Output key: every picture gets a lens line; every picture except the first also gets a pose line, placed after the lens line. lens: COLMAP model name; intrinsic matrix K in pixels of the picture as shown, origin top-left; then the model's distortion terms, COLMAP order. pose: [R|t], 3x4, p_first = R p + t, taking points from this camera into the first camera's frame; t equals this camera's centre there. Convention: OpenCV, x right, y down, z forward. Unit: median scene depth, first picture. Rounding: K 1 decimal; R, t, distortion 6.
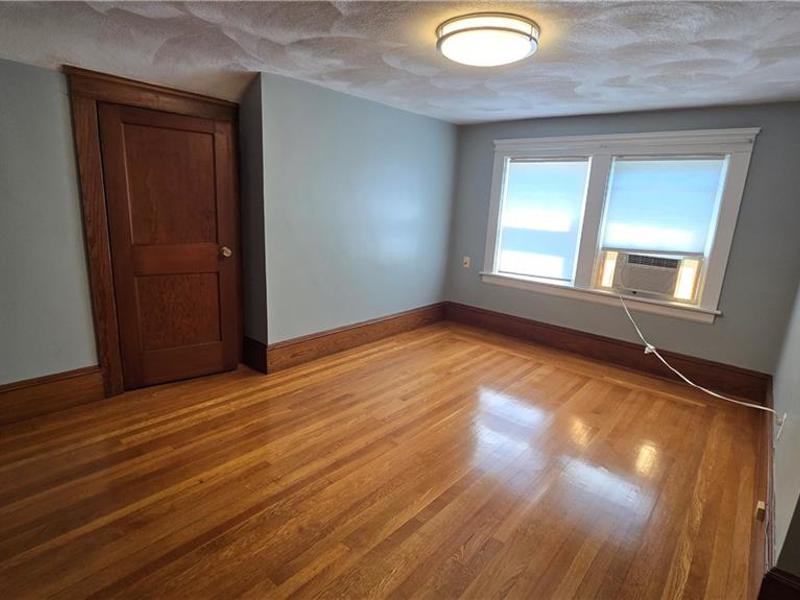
lens RADIAL K [[422.5, 0, 420.8], [0, 422.5, 300.5], [0, 0, 1]] dist [-0.003361, -0.000728]
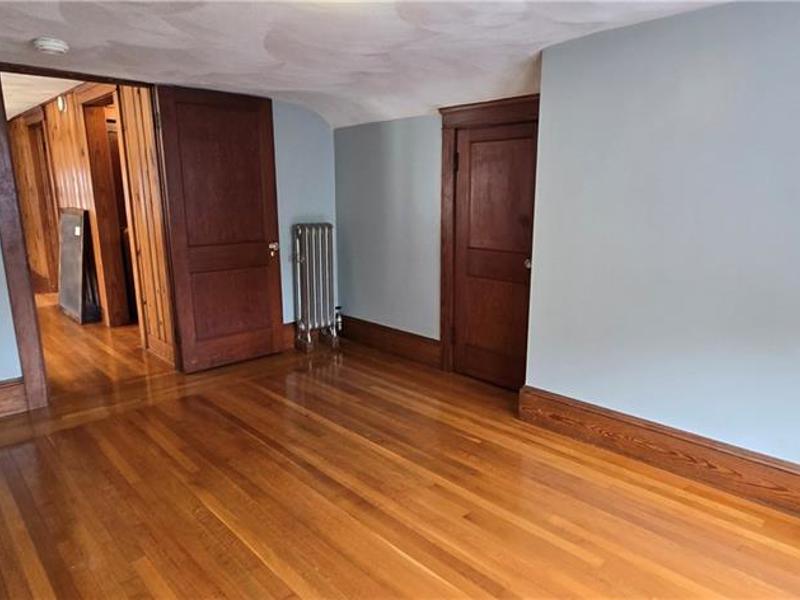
lens RADIAL K [[532.4, 0, 403.8], [0, 532.4, 308.1], [0, 0, 1]] dist [-0.005483, -0.001484]
pose [[-0.115312, 0.158763, -0.980560, 0.765181], [-0.230658, 0.955883, 0.181893, -0.199323], [0.966178, 0.247148, -0.073605, 0.989691]]
